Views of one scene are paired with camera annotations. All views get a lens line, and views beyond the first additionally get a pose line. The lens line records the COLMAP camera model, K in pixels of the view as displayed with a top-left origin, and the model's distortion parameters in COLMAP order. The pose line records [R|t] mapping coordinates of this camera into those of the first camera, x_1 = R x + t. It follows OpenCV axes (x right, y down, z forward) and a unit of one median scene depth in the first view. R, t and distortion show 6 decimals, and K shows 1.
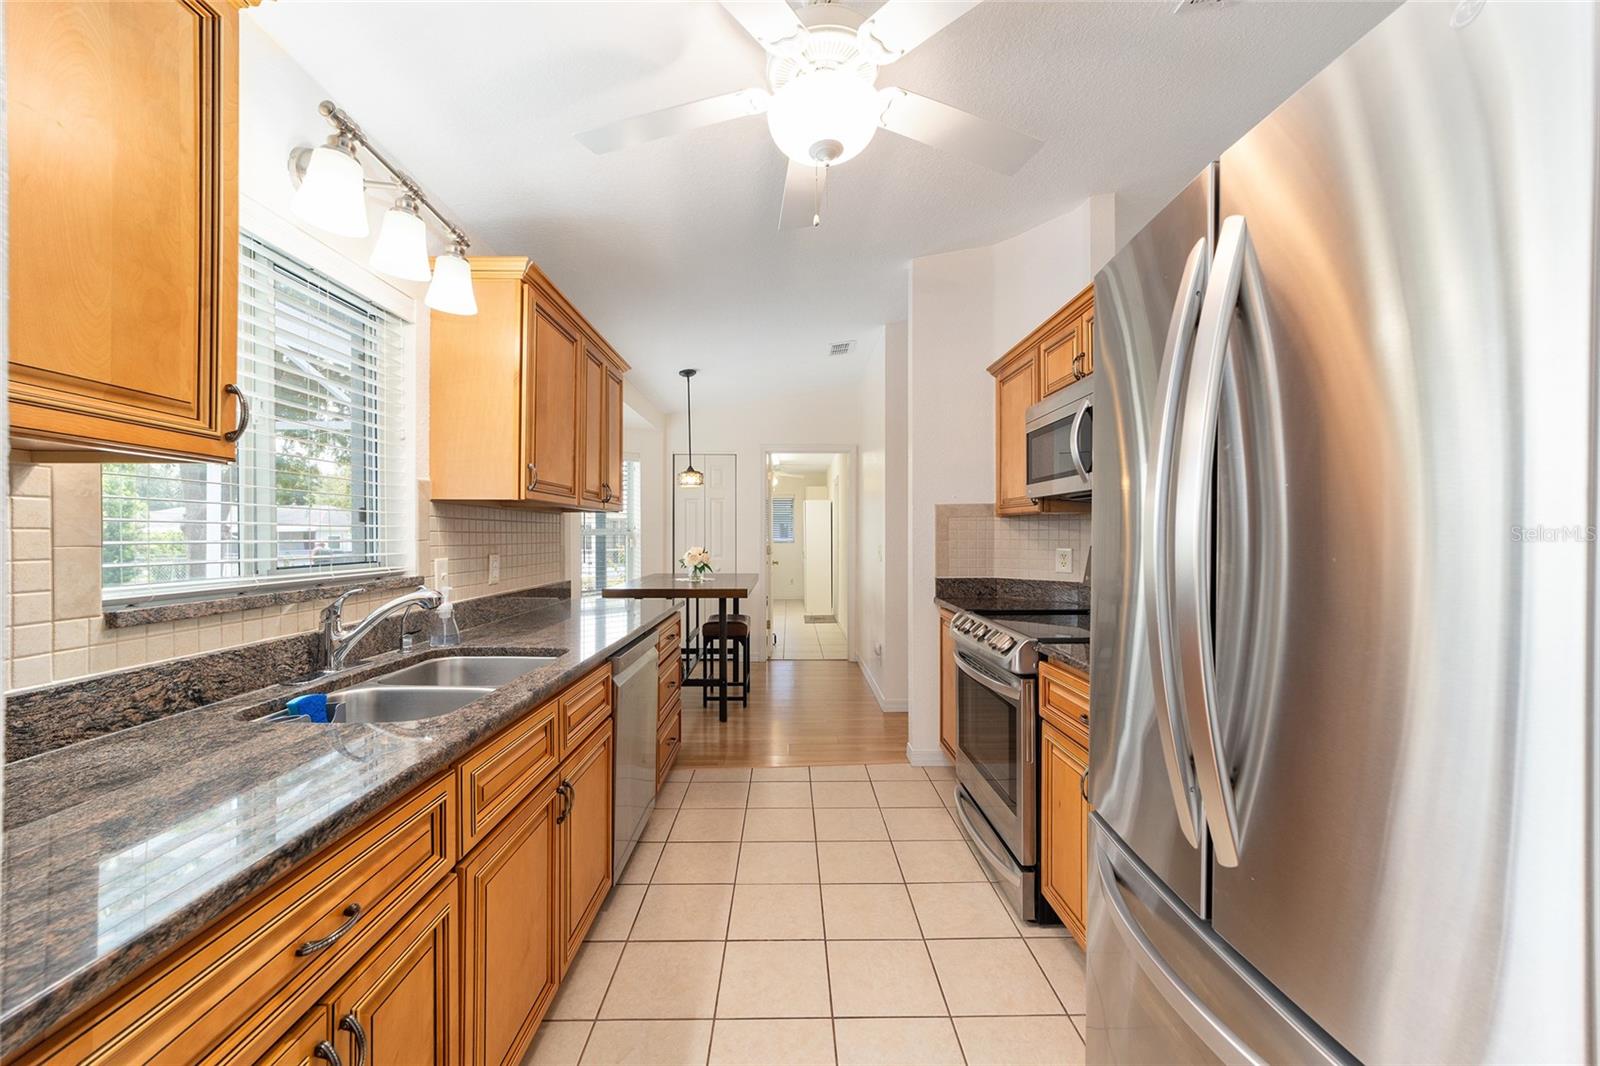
lens RADIAL K [[616.9, 0, 793.3], [0, 616.9, 538.4], [0, 0, 1]] dist [-0.016707, 0.008471]
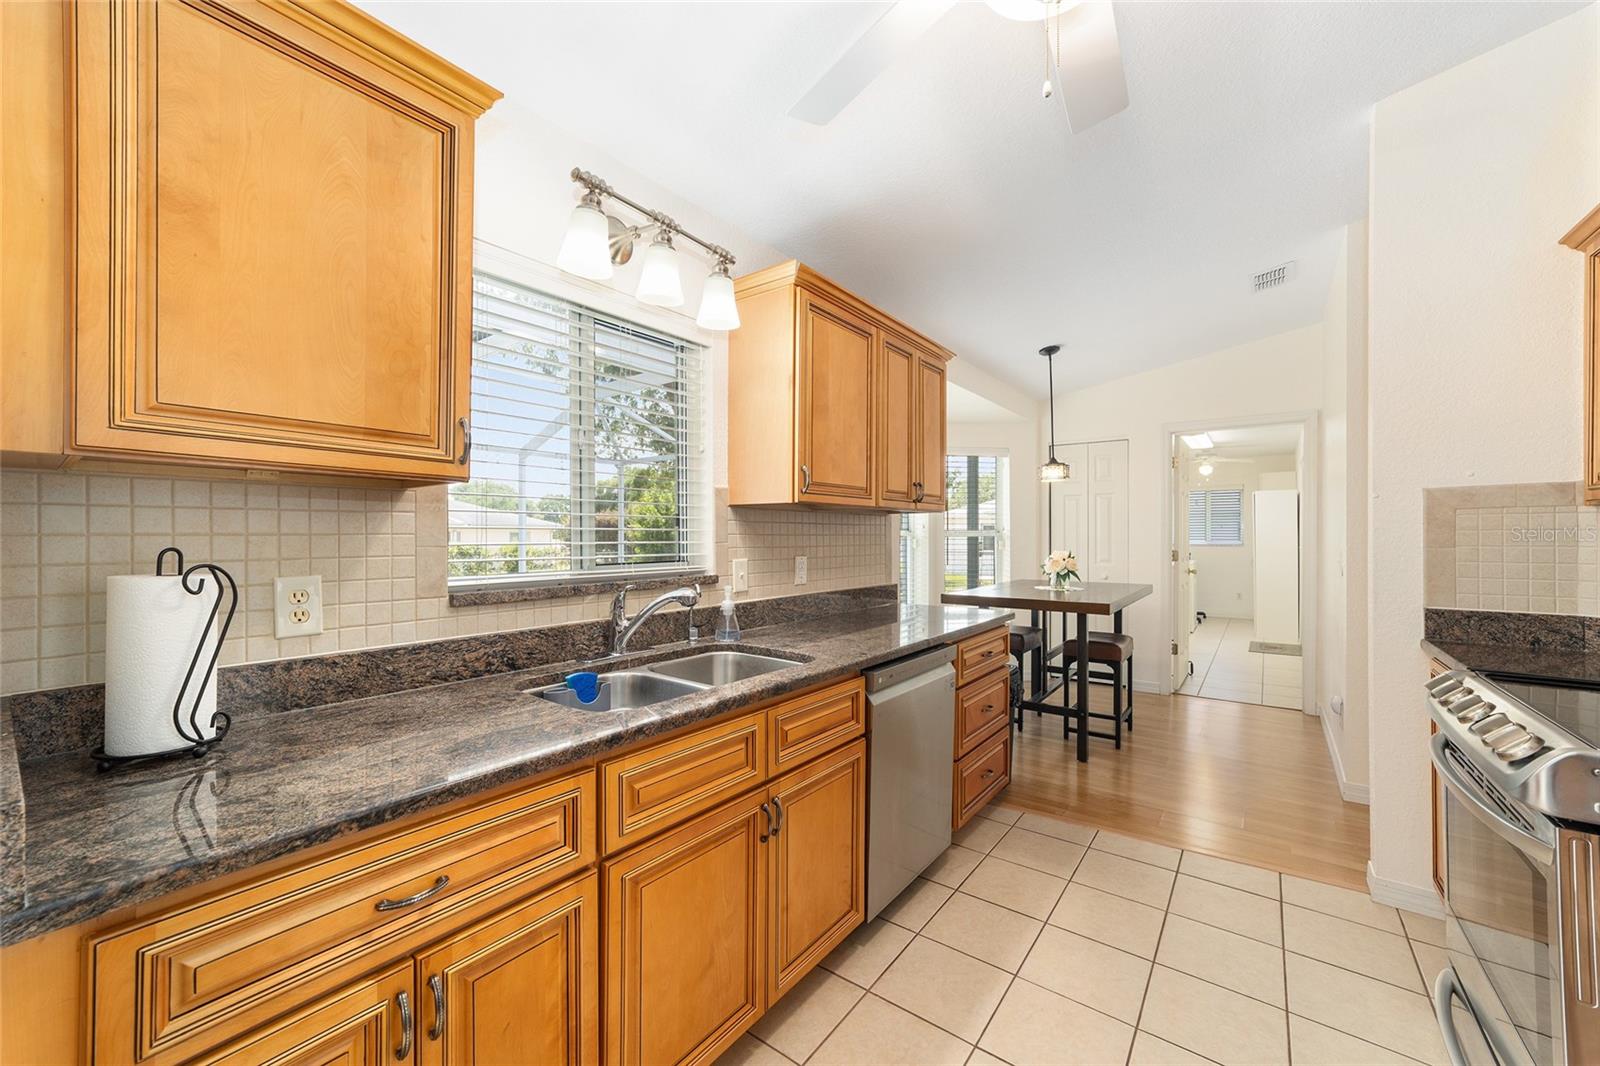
lens RADIAL K [[619.9, 0, 794.5], [0, 619.9, 537.4], [0, 0, 1]] dist [-0.016737, 0.008729]
pose [[0.787856, 0.002657, -0.615853, 0.186578], [-0.004346, 0.999990, -0.001246, -0.005185], [0.615844, 0.003658, 0.787860, 0.209063]]
